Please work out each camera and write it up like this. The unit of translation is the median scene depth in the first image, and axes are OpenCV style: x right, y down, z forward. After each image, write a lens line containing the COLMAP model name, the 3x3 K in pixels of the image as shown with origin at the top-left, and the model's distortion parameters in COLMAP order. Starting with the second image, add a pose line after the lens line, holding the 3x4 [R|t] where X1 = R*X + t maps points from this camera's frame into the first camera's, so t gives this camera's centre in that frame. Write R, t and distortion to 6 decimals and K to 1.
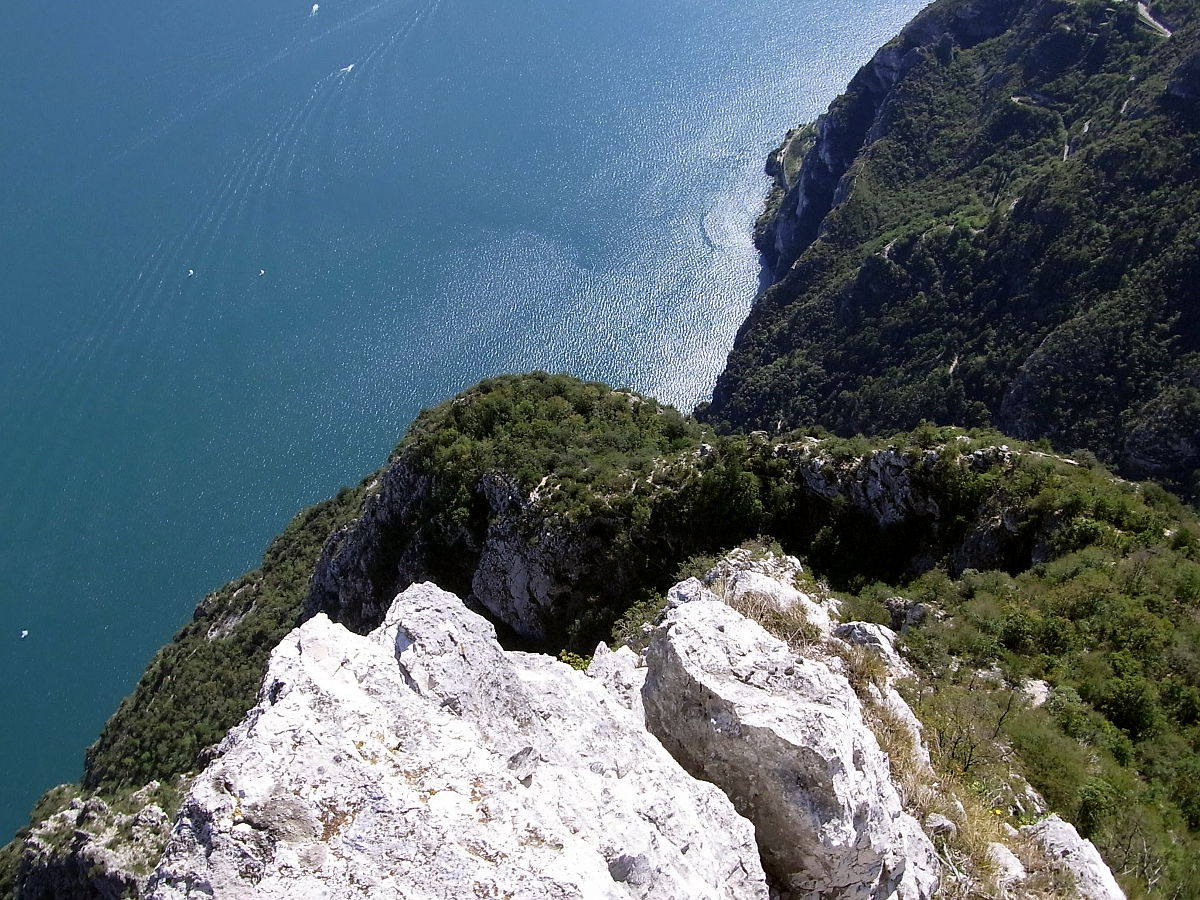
lens RADIAL K [[1161.9, 0, 579.4], [0, 1161.9, 469.4], [0, 0, 1]] dist [-0.105385, 0.173169]
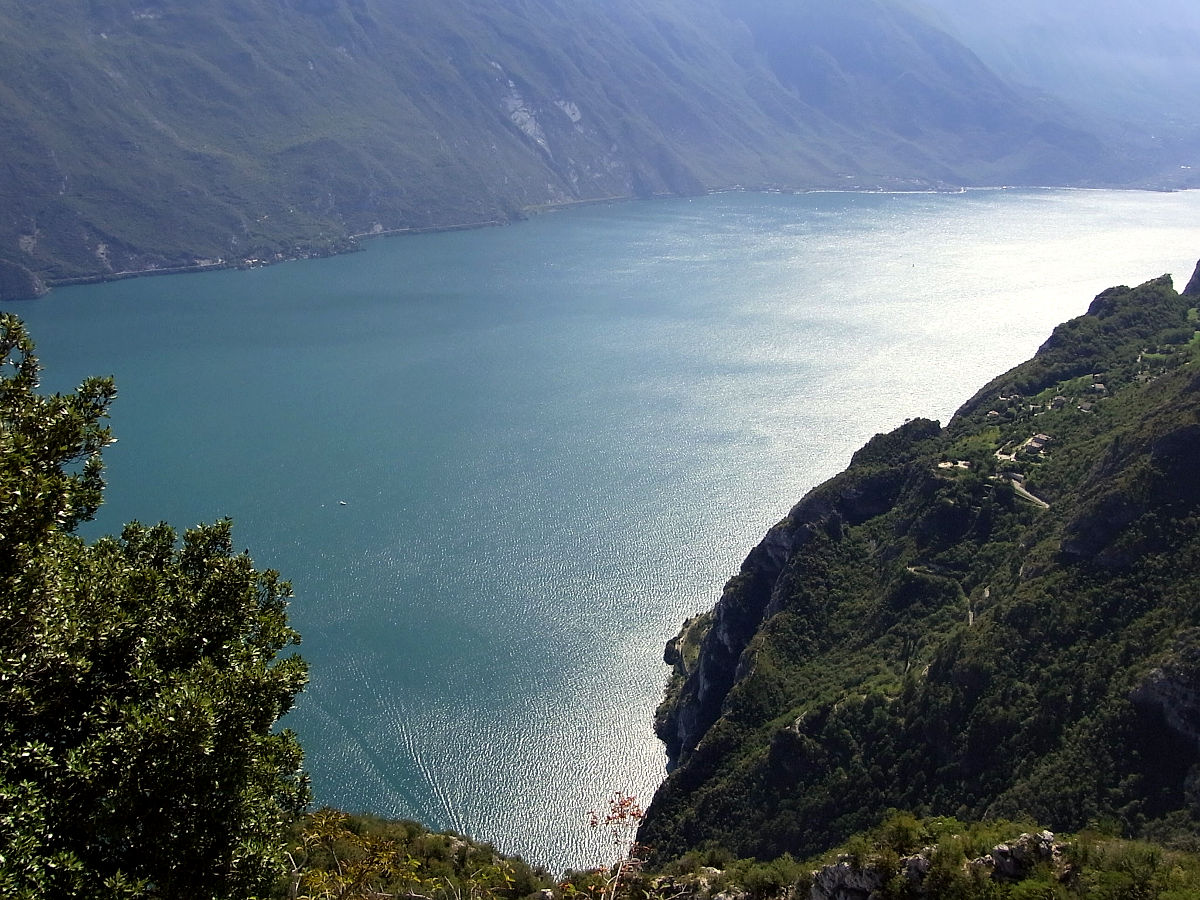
lens RADIAL K [[1161.9, 0, 579.4], [0, 1161.9, 469.4], [0, 0, 1]] dist [-0.105385, 0.173169]
pose [[0.996961, 0.002760, 0.077852, 0.023949], [0.030961, 0.903010, -0.428503, 0.012457], [-0.071484, 0.429611, 0.900180, 0.105630]]
